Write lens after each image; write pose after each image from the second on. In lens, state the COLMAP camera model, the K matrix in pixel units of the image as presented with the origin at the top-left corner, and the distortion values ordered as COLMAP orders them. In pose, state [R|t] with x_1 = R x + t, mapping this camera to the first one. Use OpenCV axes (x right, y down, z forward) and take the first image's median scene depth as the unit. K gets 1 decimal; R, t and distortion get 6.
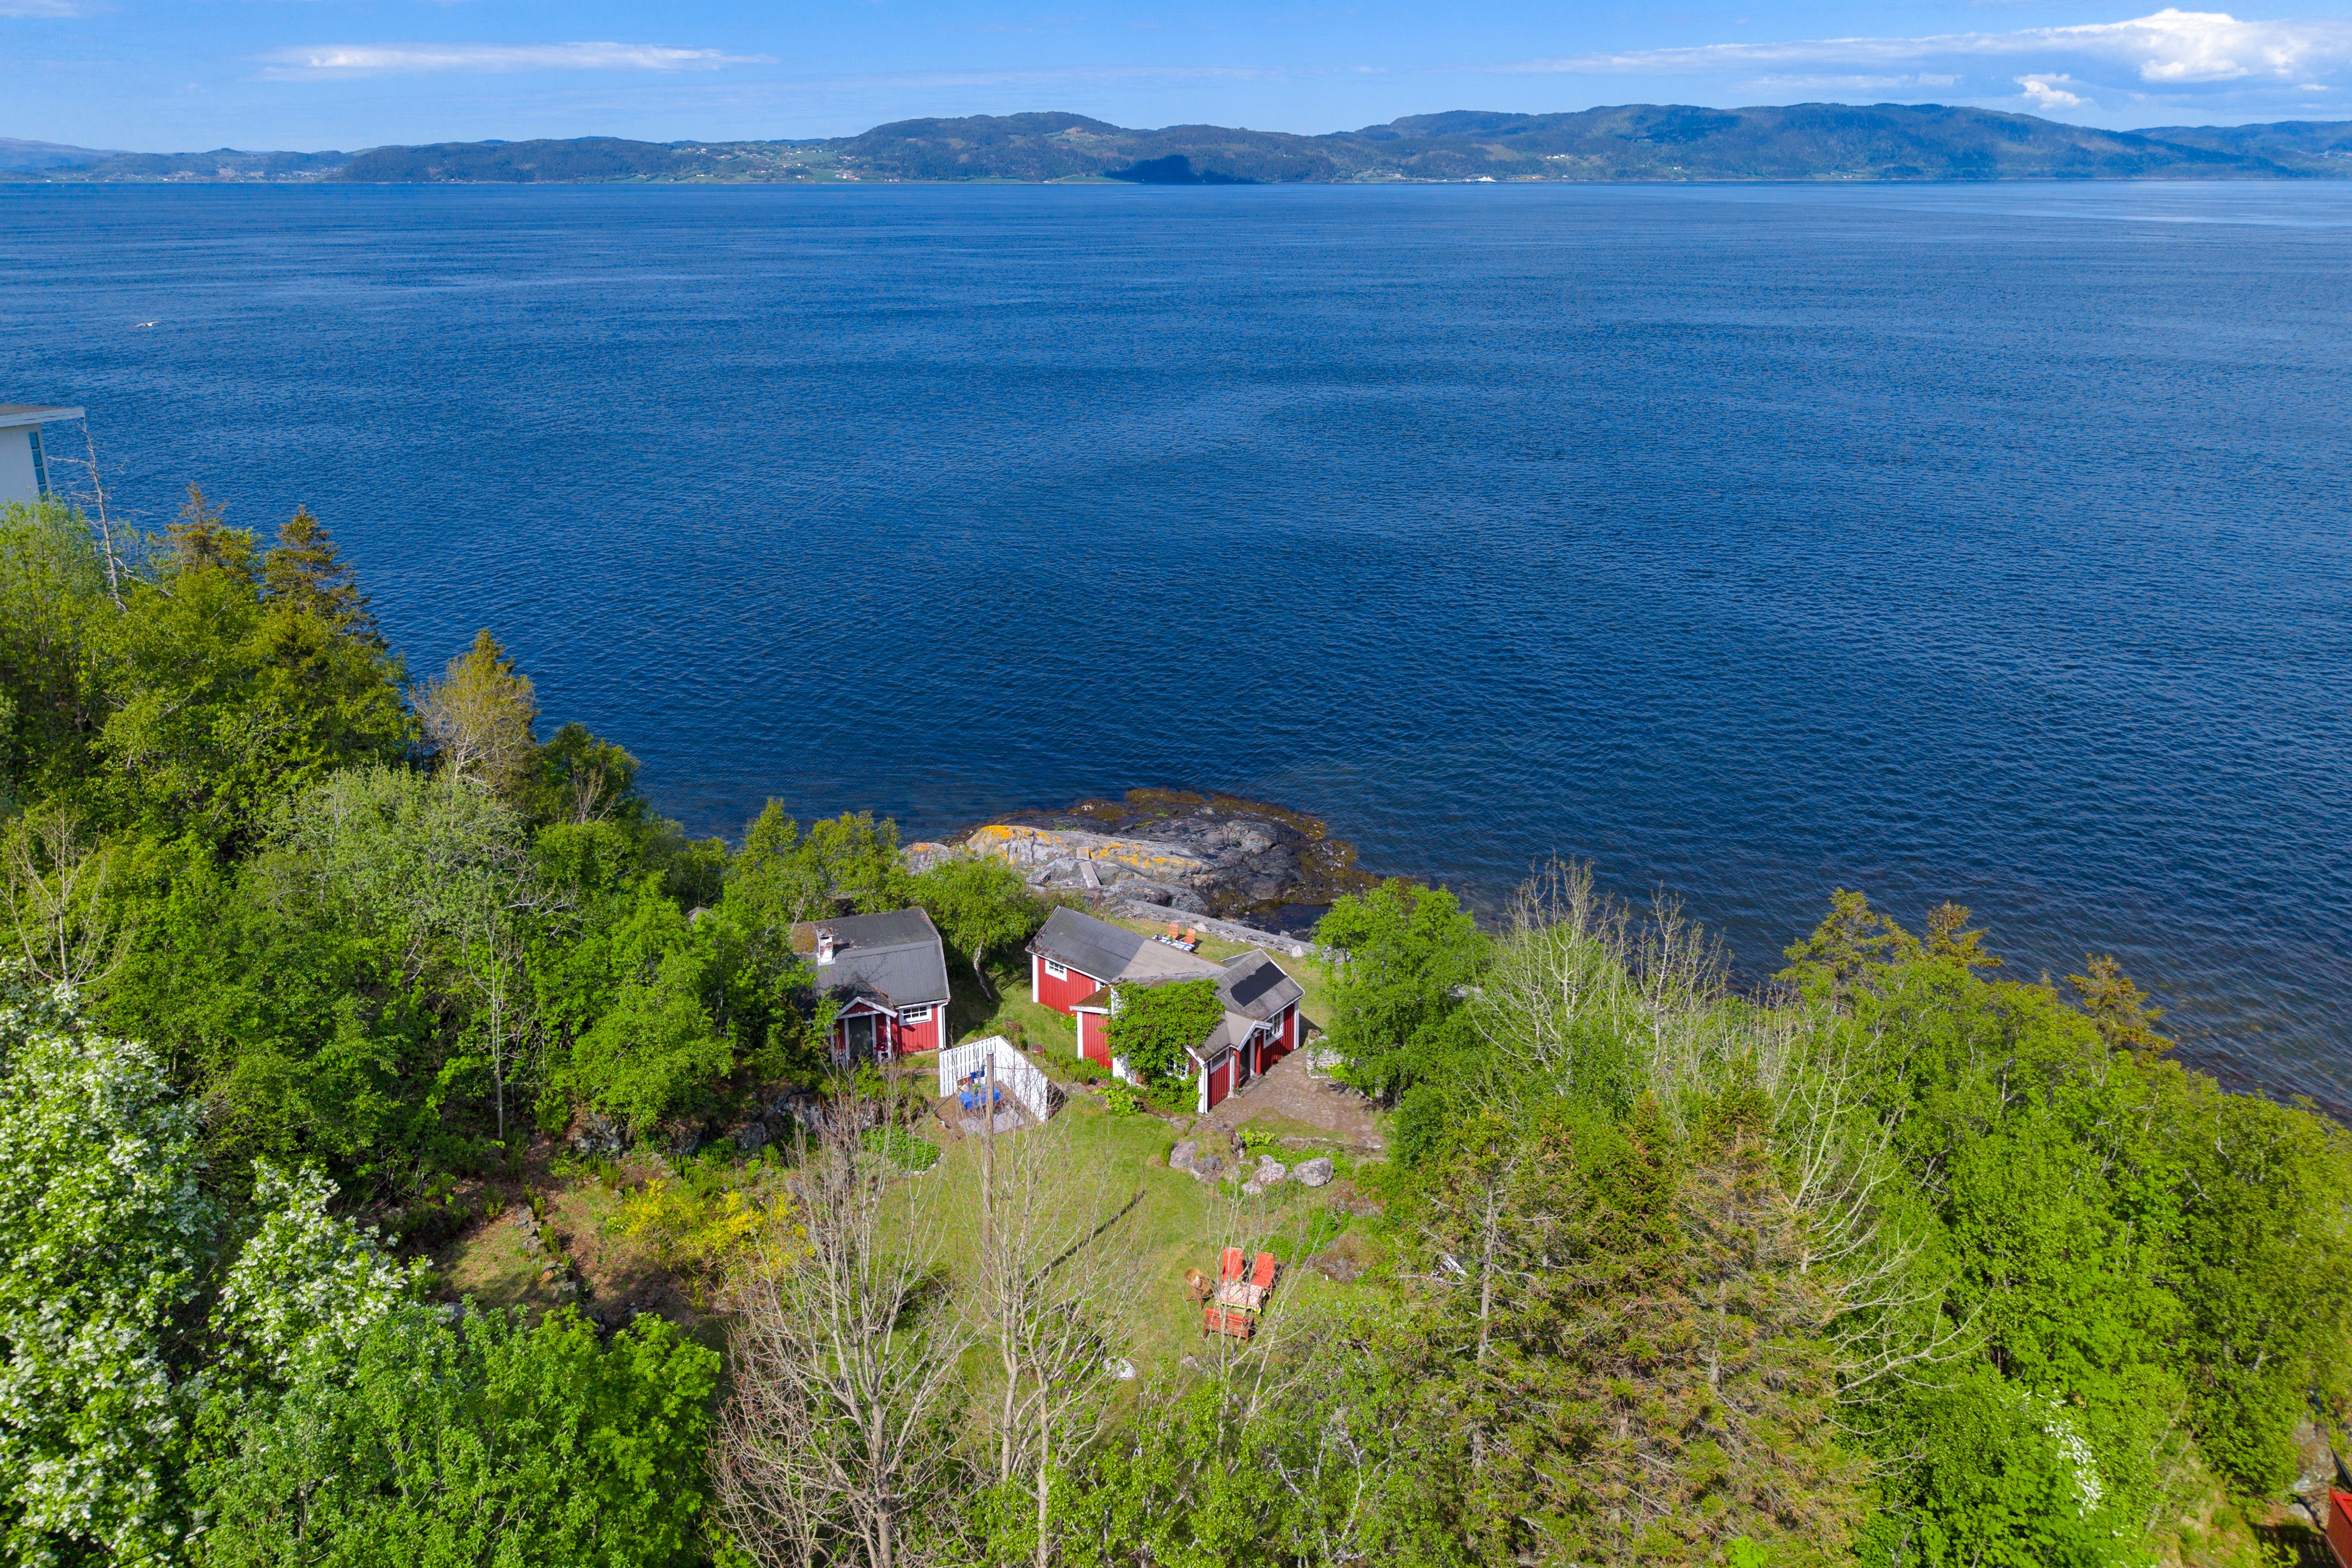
lens RADIAL K [[1610.0, 0, 1178.2], [0, 1610.0, 652.5], [0, 0, 1]] dist [0.003652, -0.014213]
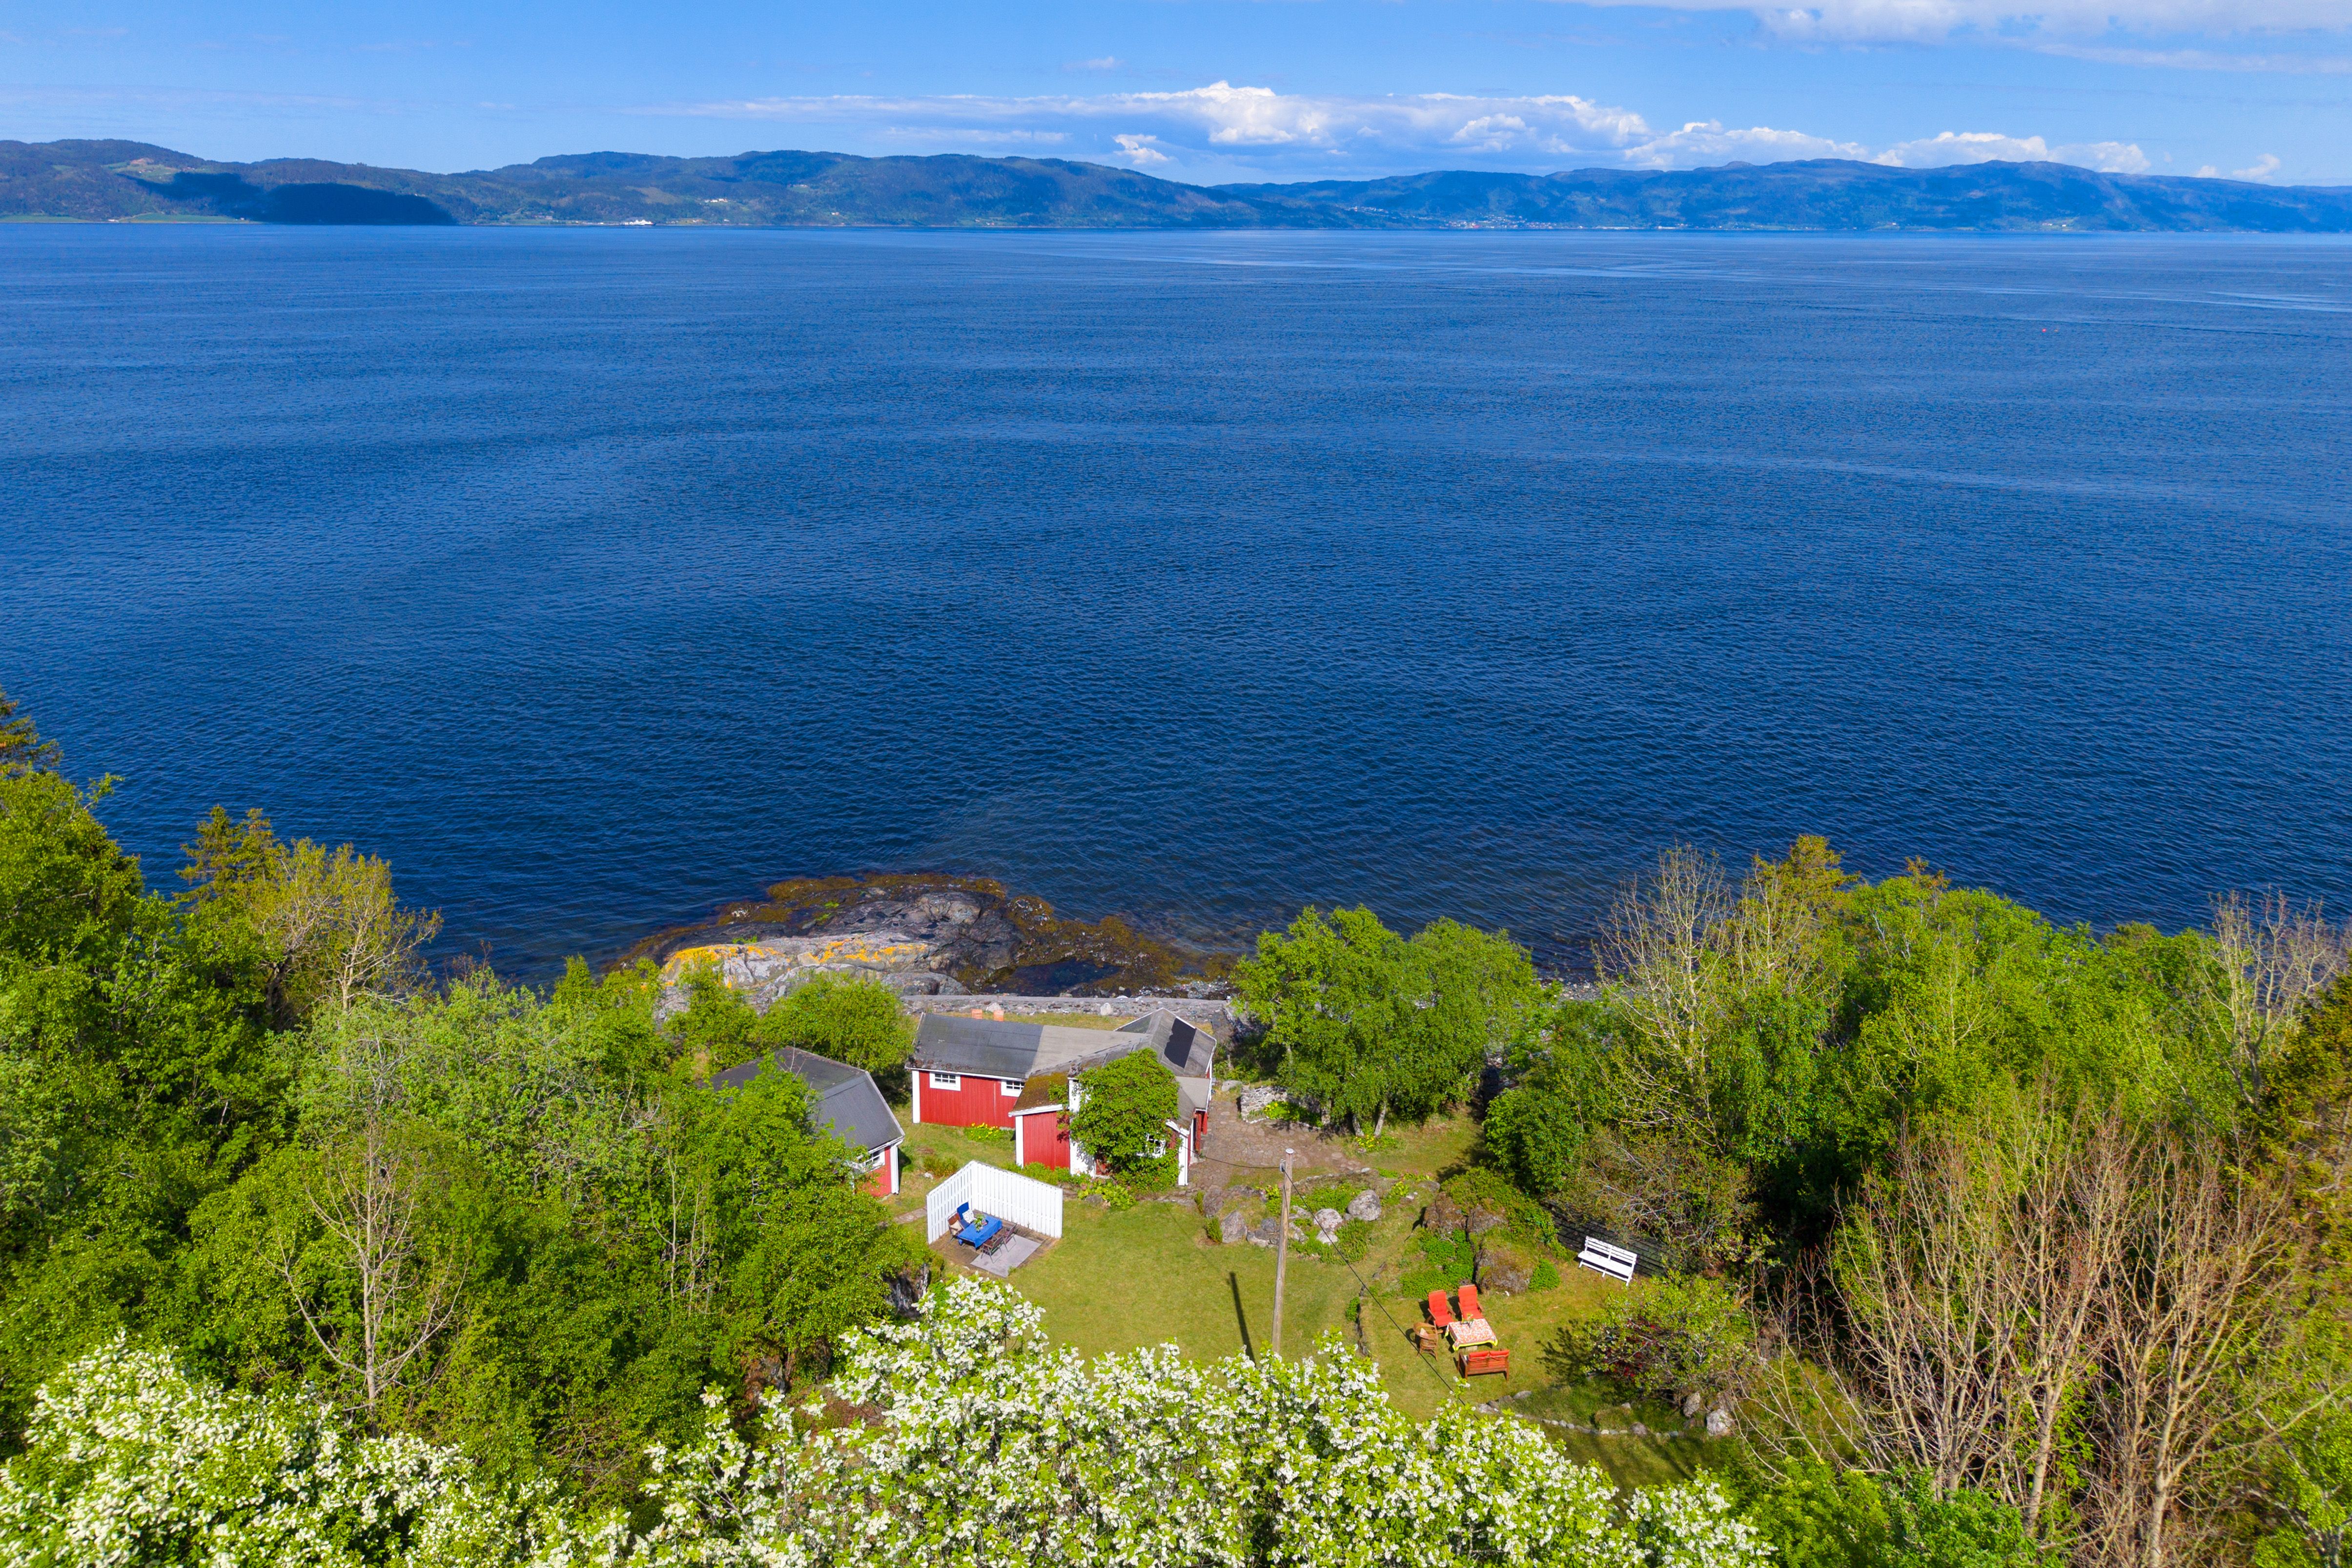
lens RADIAL K [[1610.0, 0, 1178.2], [0, 1610.0, 652.5], [0, 0, 1]] dist [0.003652, -0.014213]
pose [[0.878758, -0.113223, 0.463643, -0.344689], [0.124984, 0.992144, 0.005400, -0.032548], [-0.460612, 0.053203, 0.886006, 0.107567]]
